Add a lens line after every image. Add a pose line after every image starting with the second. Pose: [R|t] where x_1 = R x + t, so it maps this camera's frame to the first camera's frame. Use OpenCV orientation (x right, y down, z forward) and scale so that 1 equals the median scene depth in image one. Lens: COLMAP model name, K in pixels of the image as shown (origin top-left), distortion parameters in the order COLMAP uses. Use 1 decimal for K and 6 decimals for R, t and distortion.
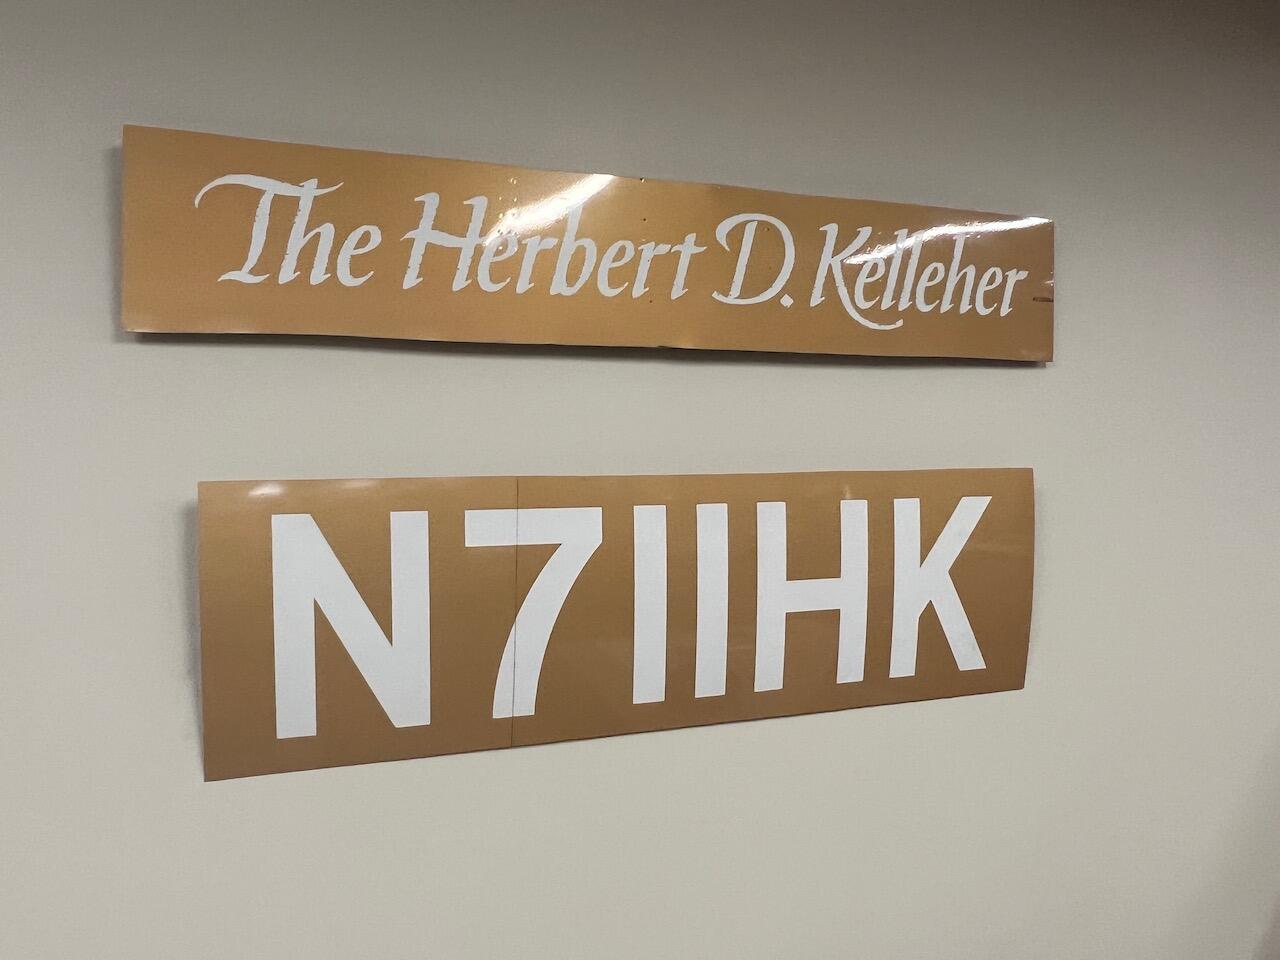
lens RADIAL K [[889.3, 0, 639.0], [0, 889.3, 474.4], [0, 0, 1]] dist [0.001542, 0.000654]
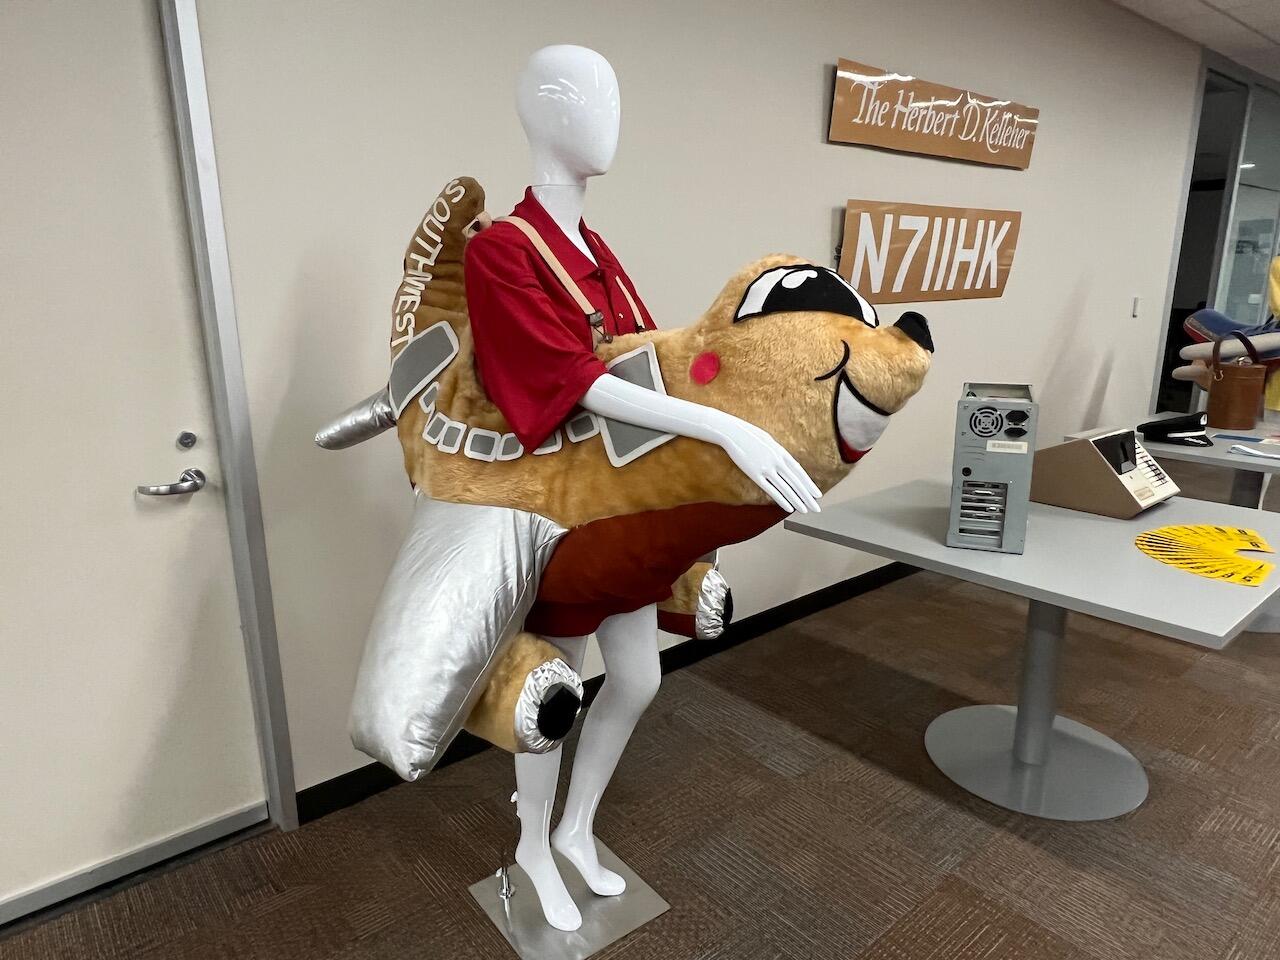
lens RADIAL K [[815.4, 0, 638.6], [0, 815.4, 484.5], [0, 0, 1]] dist [0.009996, 0.001690]
pose [[0.930149, -0.073124, 0.359826, -1.822392], [-0.032264, 0.959902, 0.278473, 0.153584], [-0.365761, -0.270631, 0.890493, -1.148387]]
